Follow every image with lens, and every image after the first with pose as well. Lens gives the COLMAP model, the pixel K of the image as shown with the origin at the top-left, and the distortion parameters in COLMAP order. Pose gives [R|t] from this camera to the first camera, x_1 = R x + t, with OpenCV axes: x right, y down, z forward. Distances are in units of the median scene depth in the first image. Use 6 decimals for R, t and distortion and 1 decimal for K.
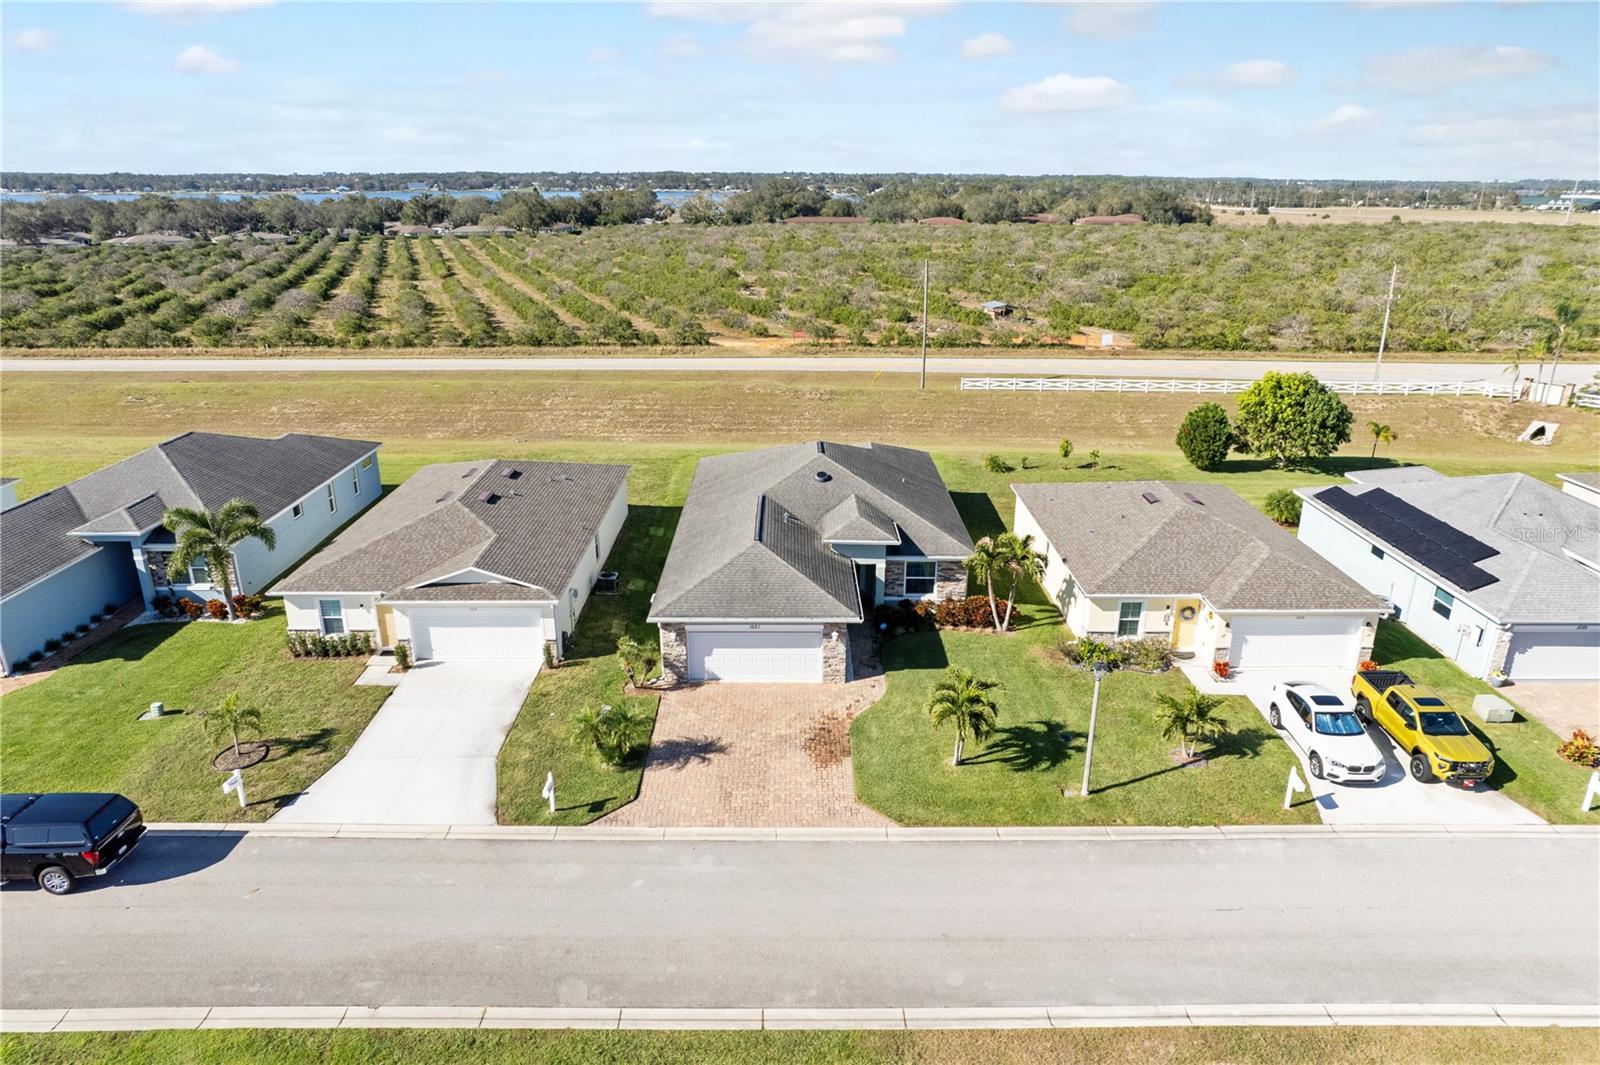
lens RADIAL K [[1017.1, 0, 802.6], [0, 1017.1, 547.5], [0, 0, 1]] dist [-0.065204, 0.058413]
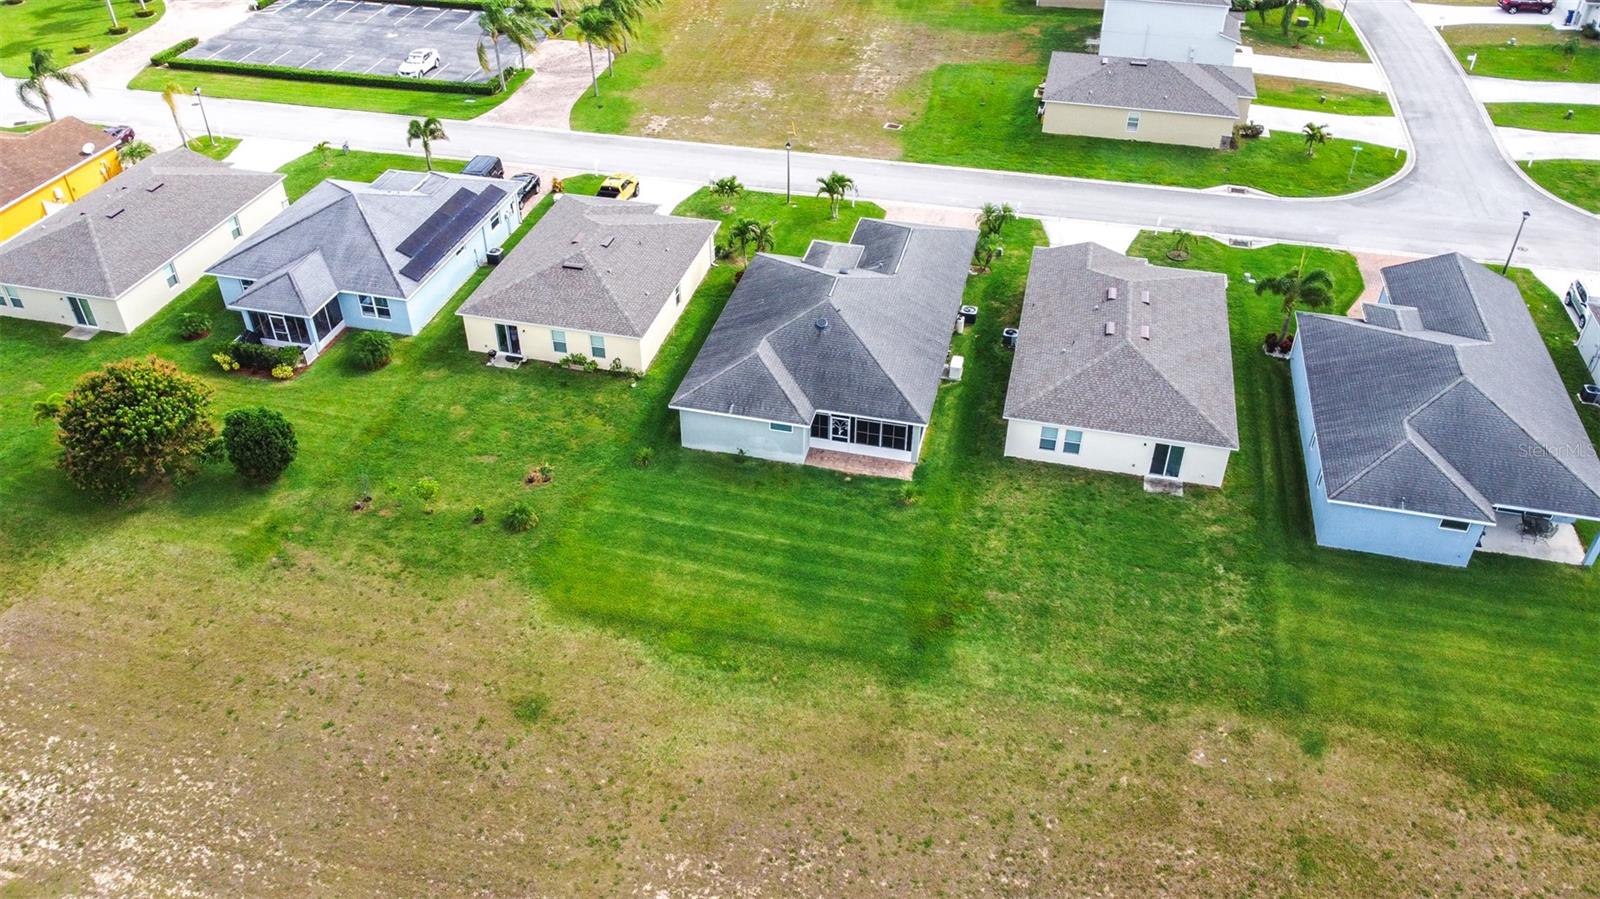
lens RADIAL K [[1213.2, 0, 794.2], [0, 1213.2, 448.8], [0, 0, 1]] dist [0.002565, -0.000211]
pose [[-0.969592, -0.148050, 0.194865, -0.284023], [0.083906, 0.546884, 0.832993, -1.389275], [-0.229893, 0.824014, -0.517832, 2.289073]]
